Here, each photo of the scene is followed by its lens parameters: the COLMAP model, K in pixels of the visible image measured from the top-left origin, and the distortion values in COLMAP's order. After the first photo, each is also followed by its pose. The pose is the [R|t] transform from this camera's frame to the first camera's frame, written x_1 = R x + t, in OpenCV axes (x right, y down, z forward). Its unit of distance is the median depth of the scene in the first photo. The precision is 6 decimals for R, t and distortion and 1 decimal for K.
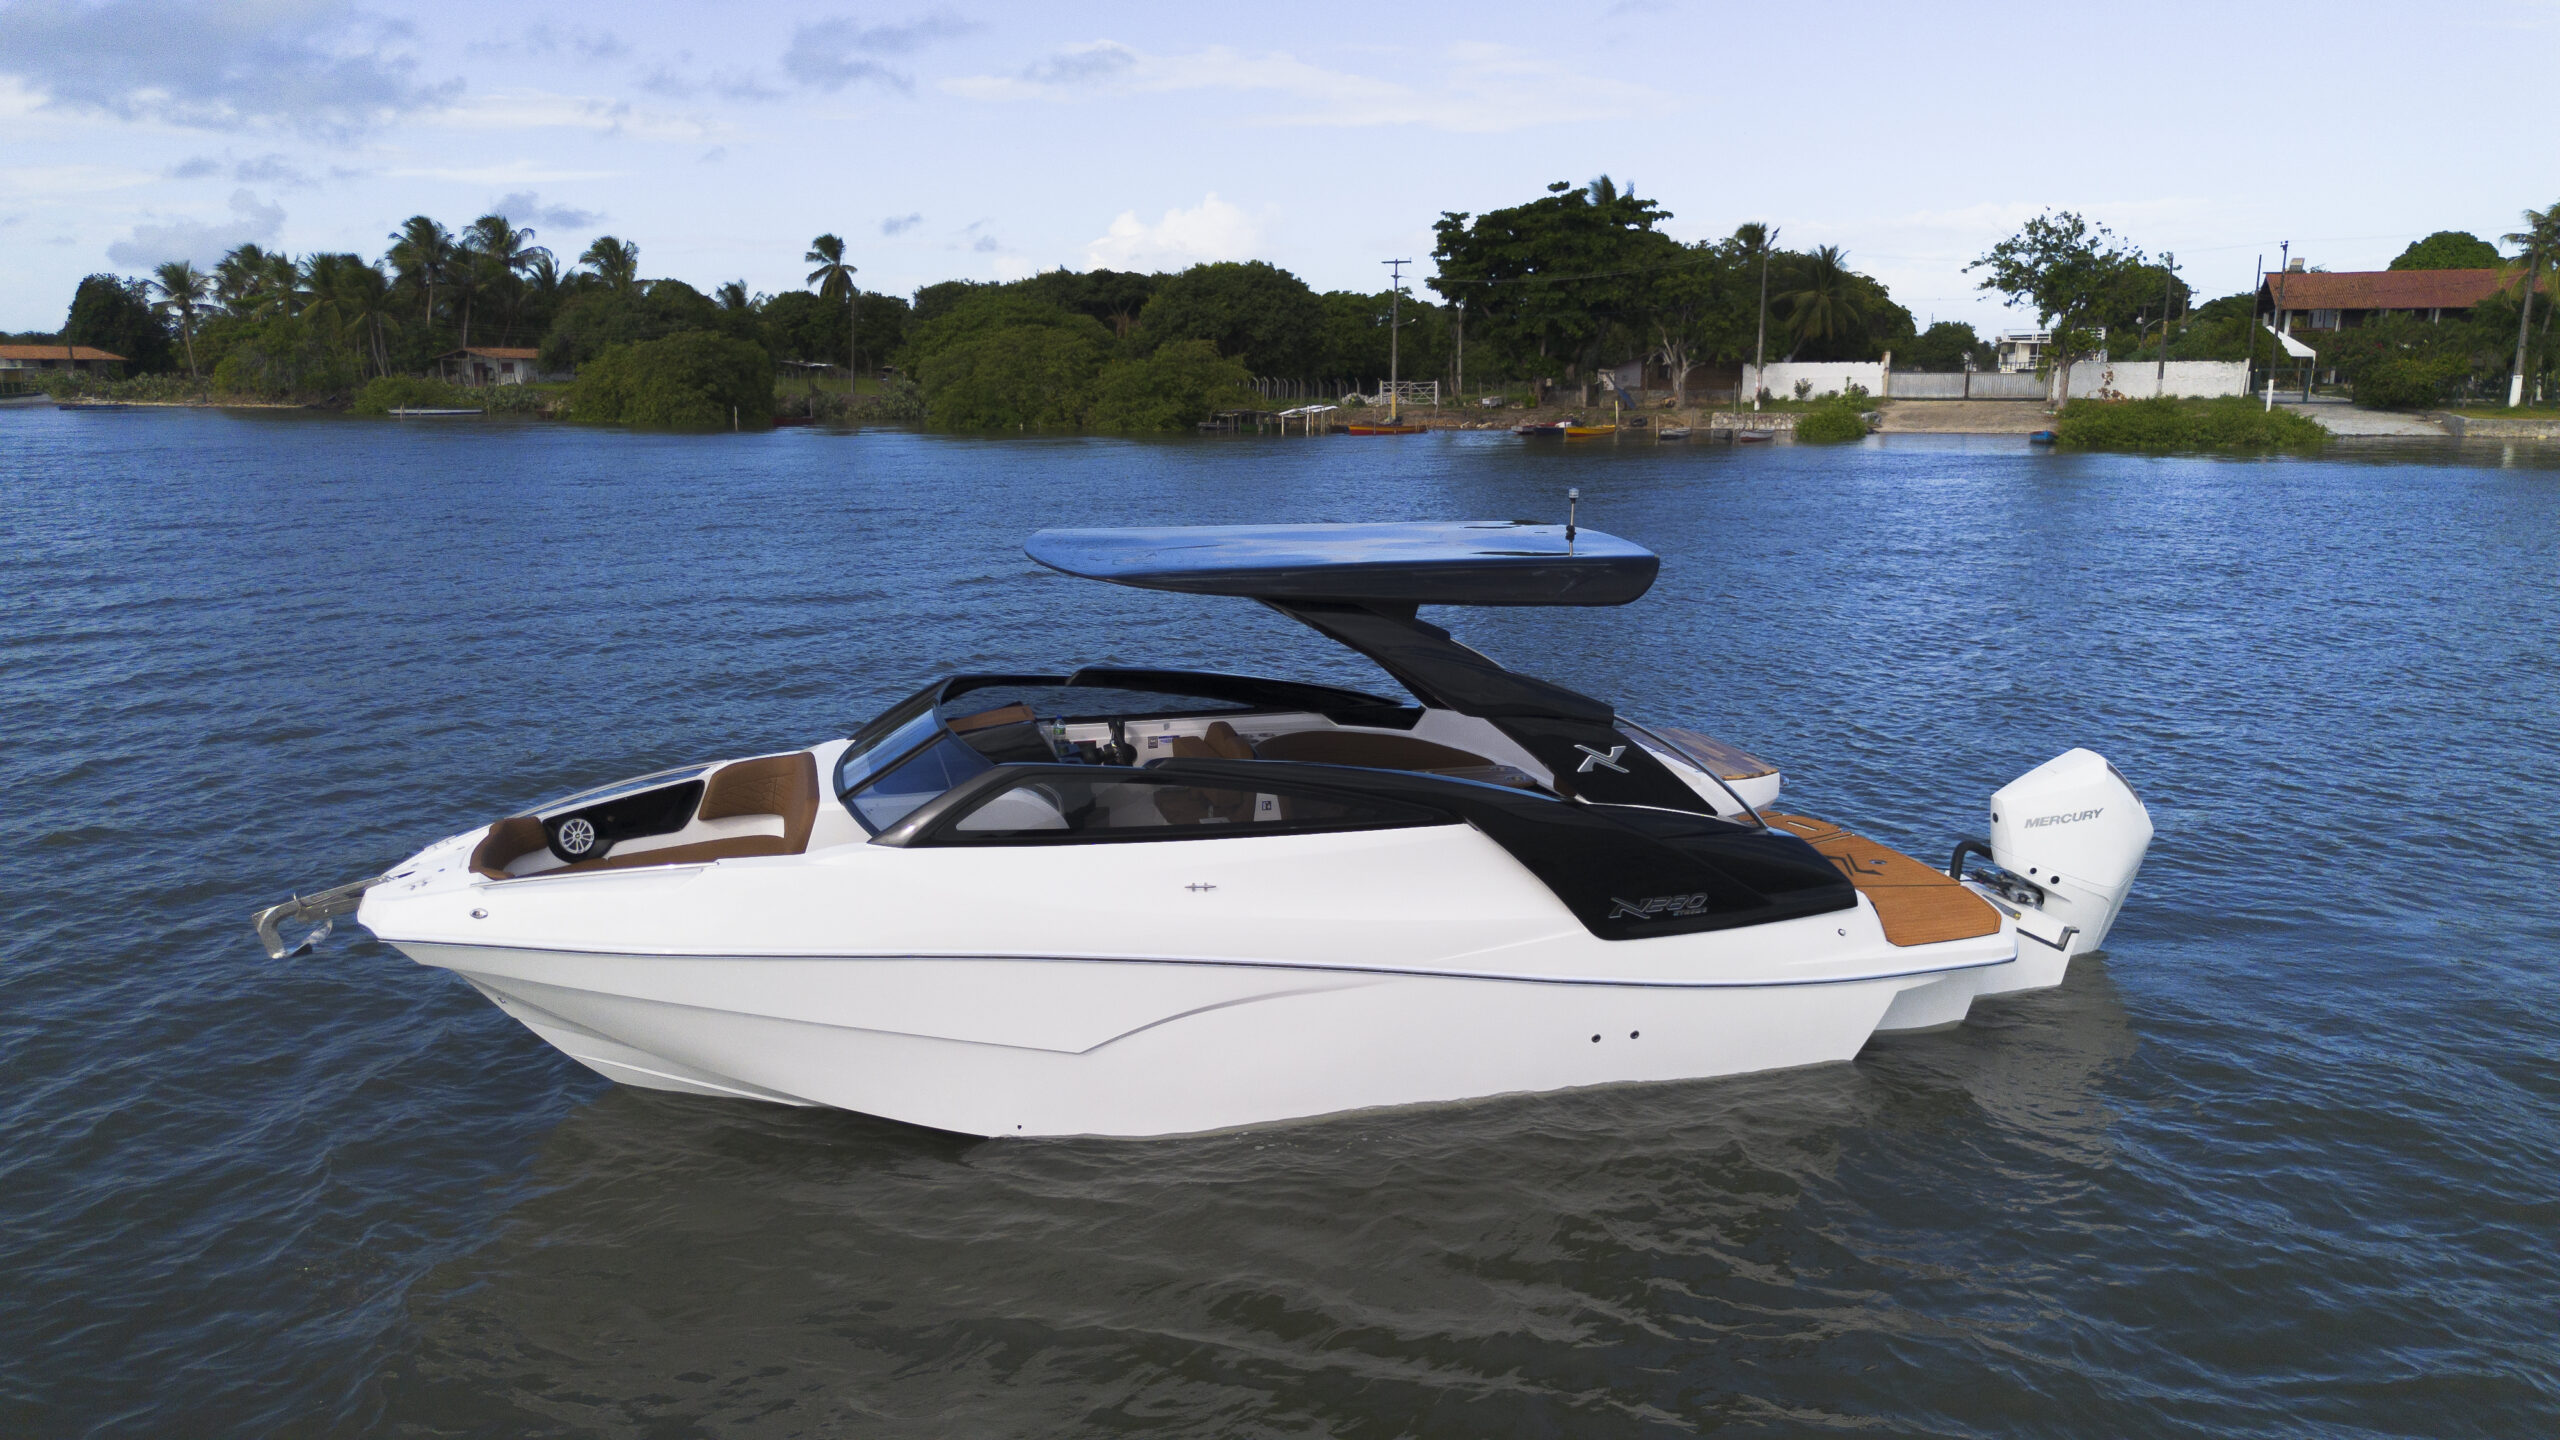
lens RADIAL K [[1882.1, 0, 1261.2], [0, 1882.1, 740.1], [0, 0, 1]] dist [0.066661, -0.043122]
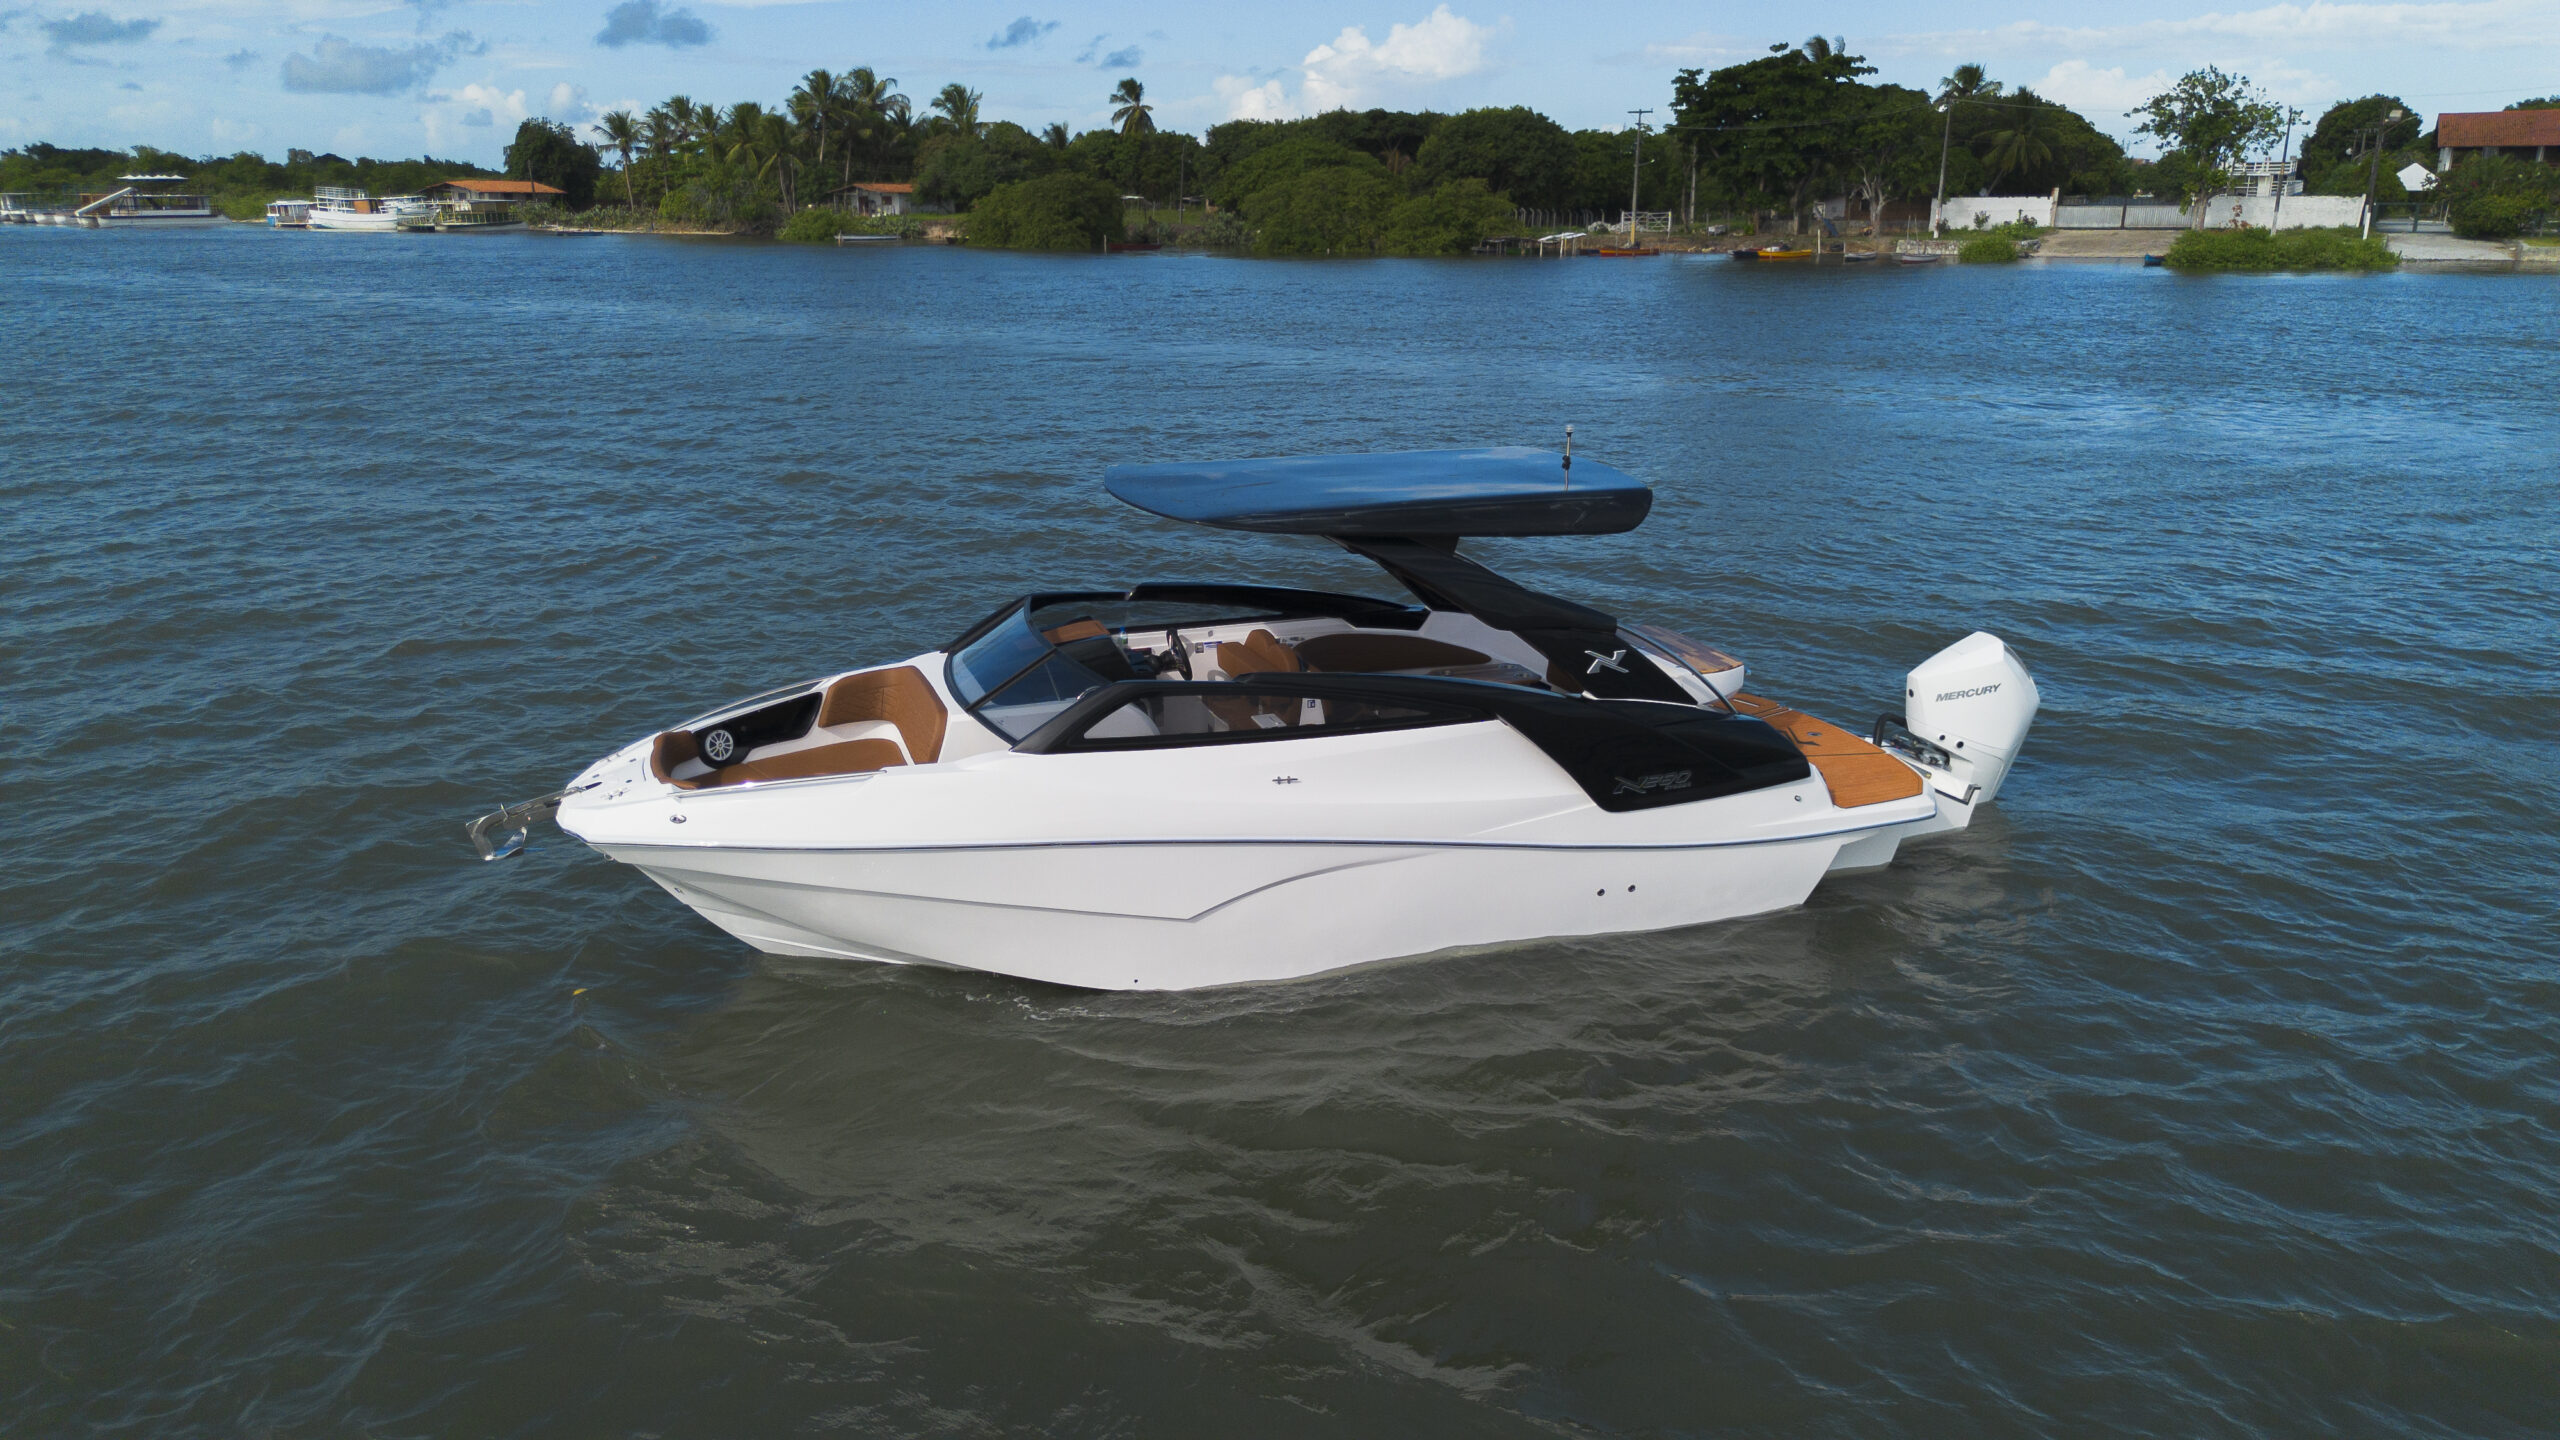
lens RADIAL K [[1882.1, 0, 1277.4], [0, 1882.1, 699.3], [0, 0, 1]] dist [0.066661, -0.043122]
pose [[0.994073, 0.028636, -0.104878, -0.020141], [-0.021419, 0.997365, 0.069307, 0.040635], [0.106586, -0.066650, 0.992067, -0.243299]]
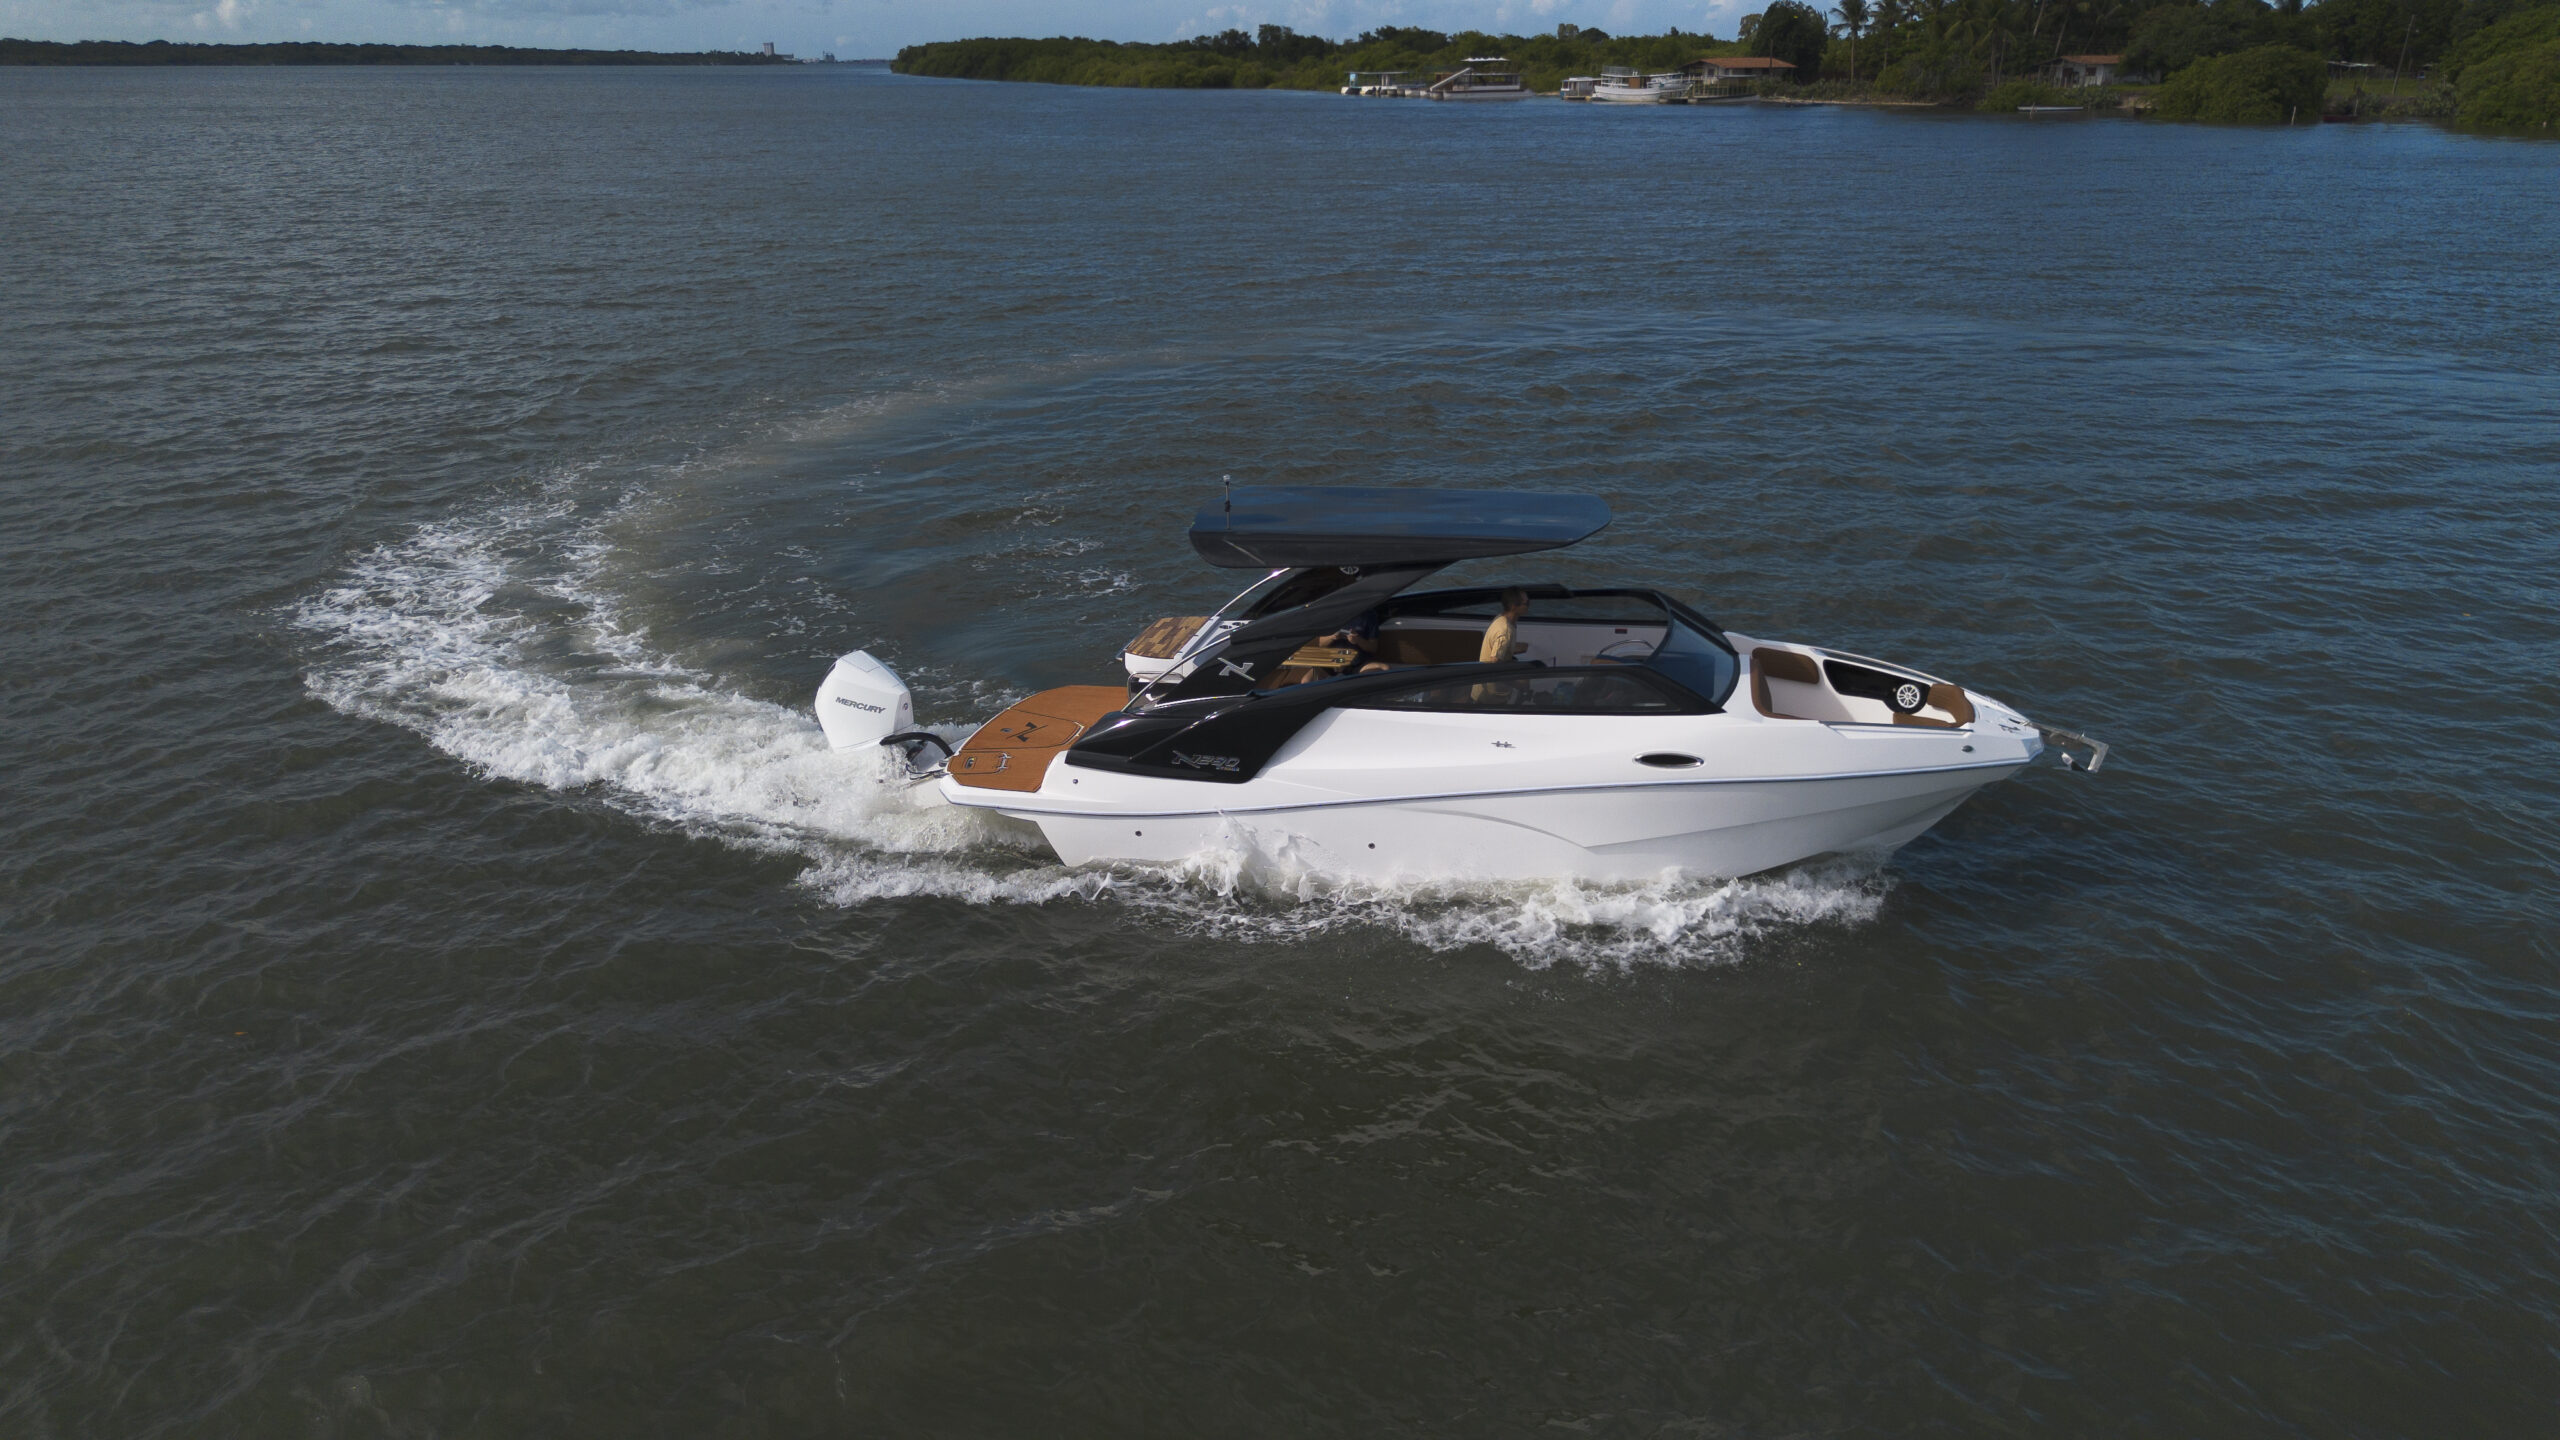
lens RADIAL K [[1882.1, 0, 1254.1], [0, 1882.1, 747.8], [0, 0, 1]] dist [0.066661, -0.043122]
pose [[0.759795, 0.223678, -0.610475, 0.087837], [-0.125489, 0.971754, 0.199866, 0.080290], [0.637937, -0.075249, 0.766403, -0.510062]]
